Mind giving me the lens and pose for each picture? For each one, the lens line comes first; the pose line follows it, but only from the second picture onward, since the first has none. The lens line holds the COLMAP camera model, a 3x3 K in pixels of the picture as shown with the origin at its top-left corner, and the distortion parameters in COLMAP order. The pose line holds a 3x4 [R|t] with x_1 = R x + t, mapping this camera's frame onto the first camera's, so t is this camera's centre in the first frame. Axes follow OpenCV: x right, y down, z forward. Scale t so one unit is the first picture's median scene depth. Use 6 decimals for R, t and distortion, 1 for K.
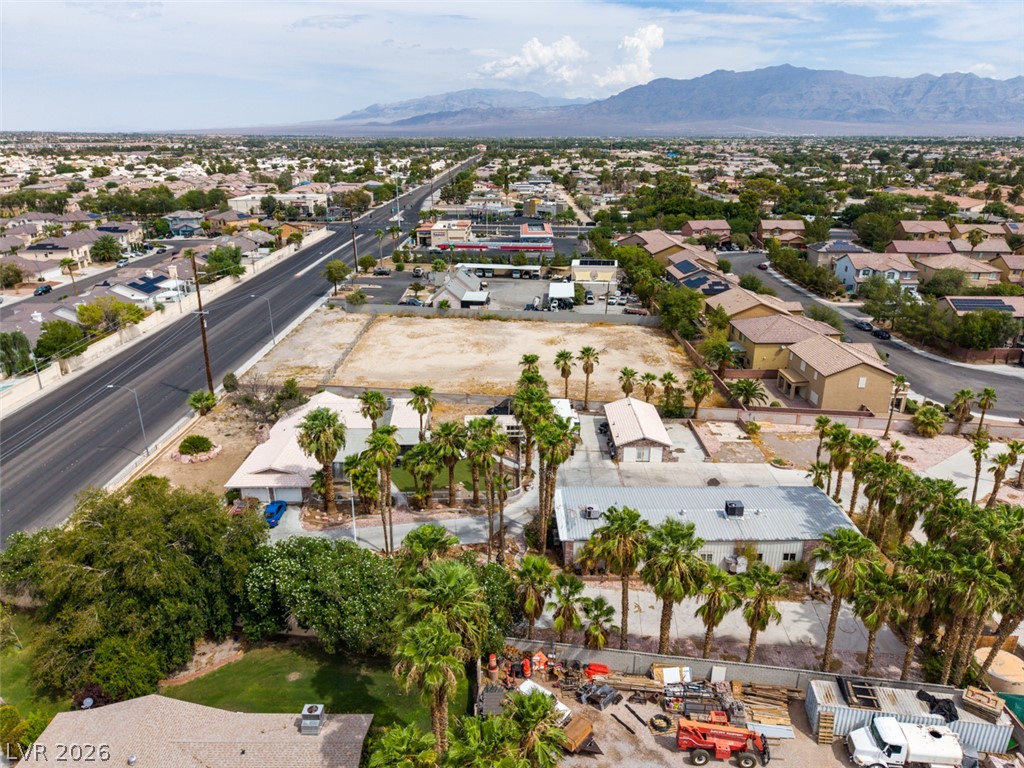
lens RADIAL K [[685.3, 0, 512.0], [0, 685.3, 384.0], [0, 0, 1]] dist [0.030907, -0.032412]
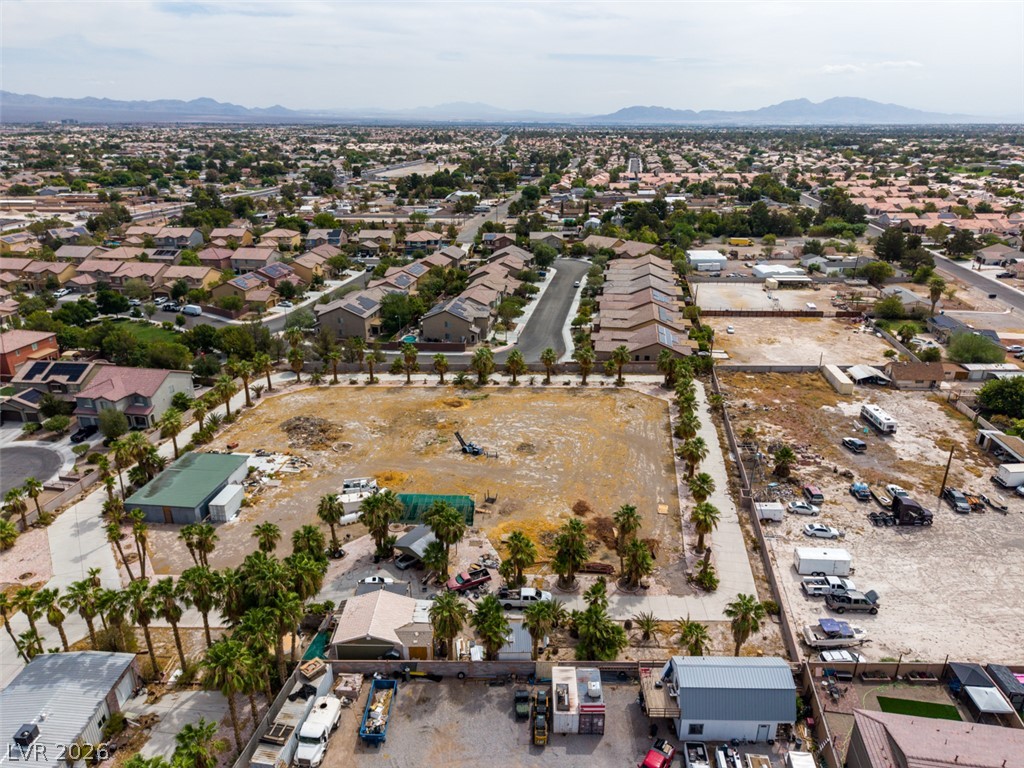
lens RADIAL K [[685.3, 0, 512.0], [0, 685.3, 384.0], [0, 0, 1]] dist [0.030907, -0.032412]
pose [[0.013031, -0.360209, 0.932781, -0.136523], [0.340338, 0.878759, 0.334593, -0.121553], [-0.940213, 0.313100, 0.134043, 0.049801]]
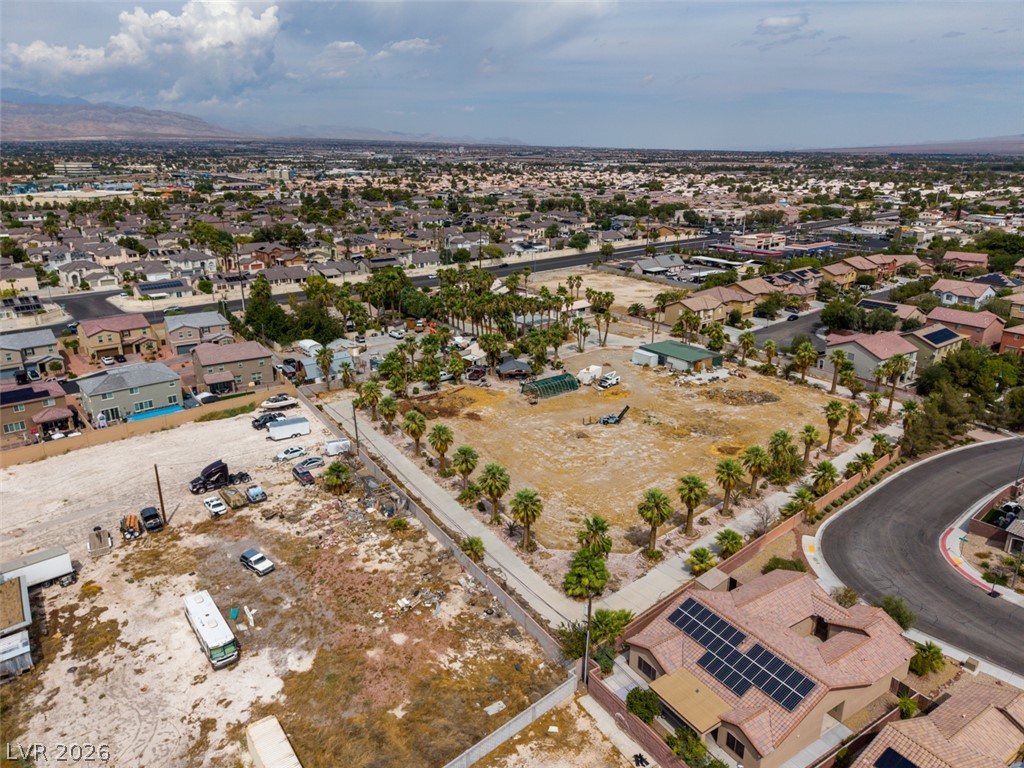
lens RADIAL K [[682.5, 0, 512.0], [0, 682.5, 388.4], [0, 0, 1]] dist [0.039230, -0.044851]
pose [[0.660882, 0.245786, -0.709101, 0.953278], [-0.257216, 0.961805, 0.093653, 0.086299], [0.705036, 0.120499, 0.698860, -0.398682]]
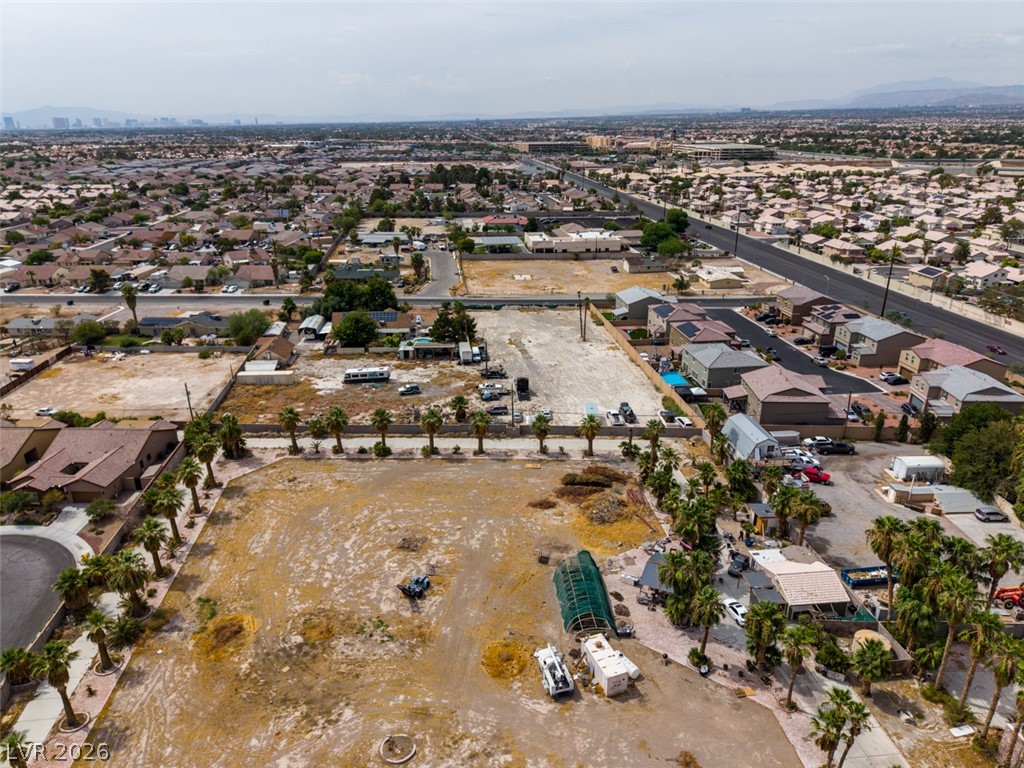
lens RADIAL K [[685.3, 0, 512.0], [0, 685.3, 384.0], [0, 0, 1]] dist [0.030907, -0.032412]
pose [[-0.993298, 0.050695, -0.103875, 0.477342], [-0.029573, 0.757312, 0.652384, -0.283056], [0.111738, 0.651083, -0.750737, 0.496162]]
